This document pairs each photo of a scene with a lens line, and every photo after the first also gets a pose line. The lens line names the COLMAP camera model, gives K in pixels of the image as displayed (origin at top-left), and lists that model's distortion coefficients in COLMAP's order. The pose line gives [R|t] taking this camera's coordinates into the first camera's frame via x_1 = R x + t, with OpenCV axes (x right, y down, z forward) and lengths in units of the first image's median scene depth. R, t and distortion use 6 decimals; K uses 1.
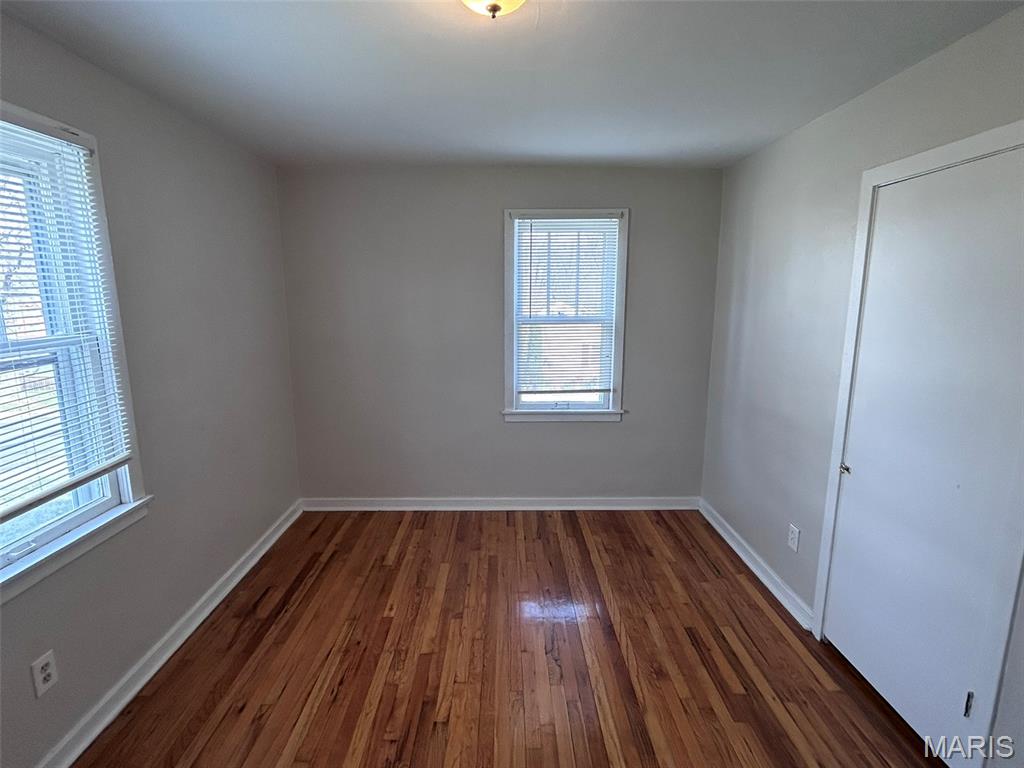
lens RADIAL K [[505.7, 0, 512.0], [0, 505.7, 384.0], [0, 0, 1]] dist [0.000388, 0.000313]
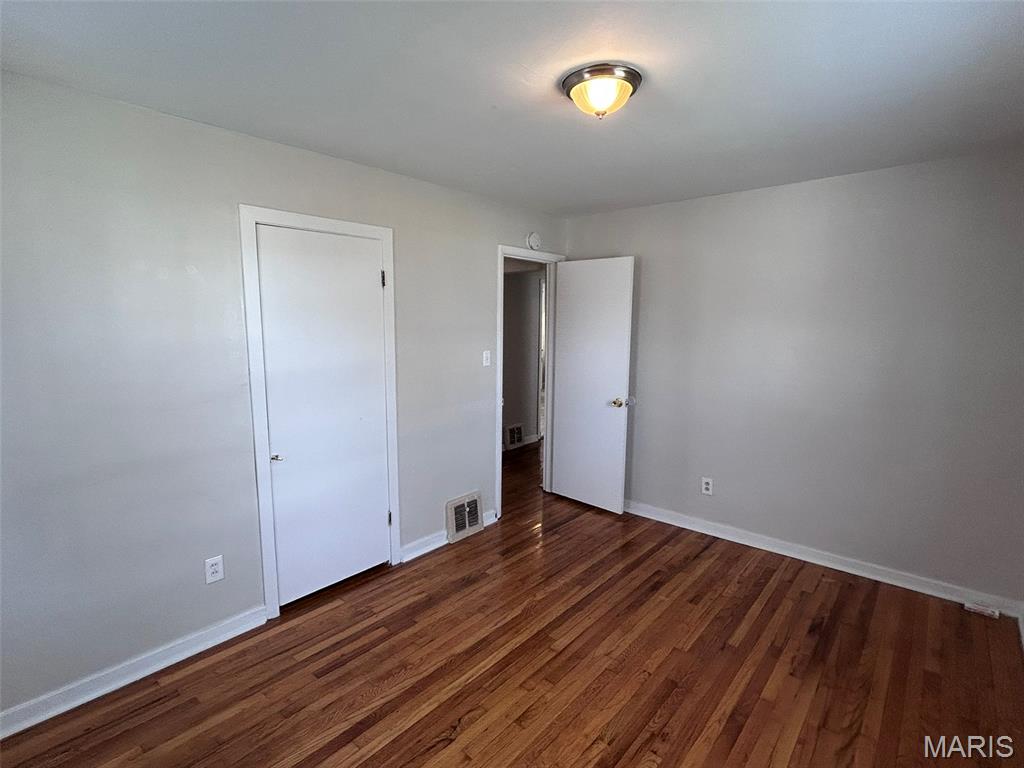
lens RADIAL K [[505.7, 0, 512.0], [0, 505.7, 384.0], [0, 0, 1]] dist [0.000388, 0.000313]
pose [[-0.742790, -0.095161, 0.662728, -0.522026], [0.111039, 0.958631, 0.262103, -0.247843], [-0.660253, 0.268276, -0.701494, 1.420241]]
